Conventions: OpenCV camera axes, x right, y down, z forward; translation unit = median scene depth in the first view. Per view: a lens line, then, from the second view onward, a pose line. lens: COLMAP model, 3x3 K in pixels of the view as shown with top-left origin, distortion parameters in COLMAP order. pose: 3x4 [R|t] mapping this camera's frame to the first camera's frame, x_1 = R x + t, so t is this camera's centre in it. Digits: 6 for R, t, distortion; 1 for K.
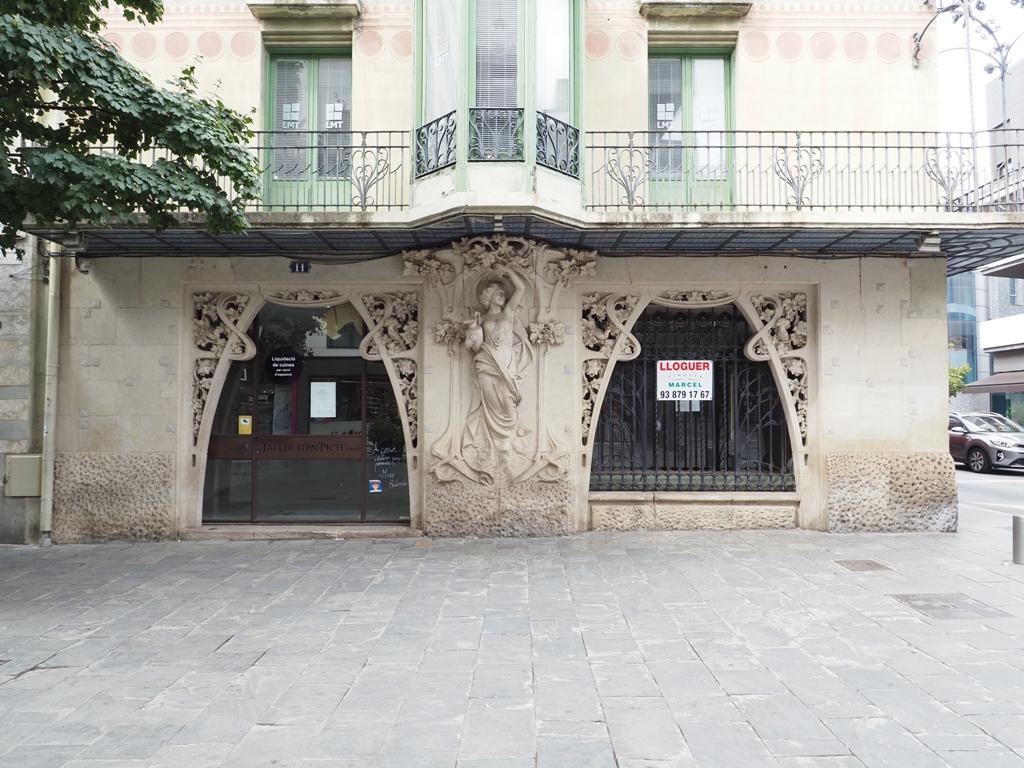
lens RADIAL K [[651.2, 0, 505.9], [0, 651.2, 382.1], [0, 0, 1]] dist [-0.005267, -0.002659]
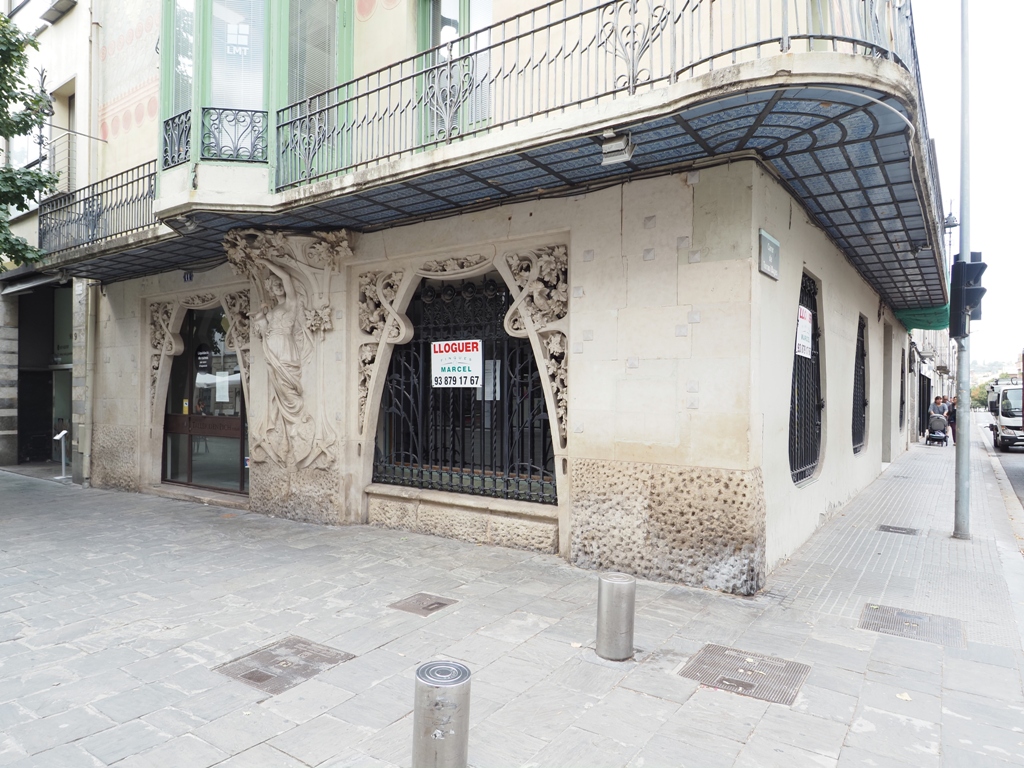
lens RADIAL K [[651.2, 0, 505.7], [0, 651.2, 387.6], [0, 0, 1]] dist [-0.005267, -0.002659]
pose [[0.814576, 0.000739, -0.580057, 0.857933], [0.018931, 0.999433, 0.027859, 0.005888], [0.579748, -0.033674, 0.814099, 0.351628]]
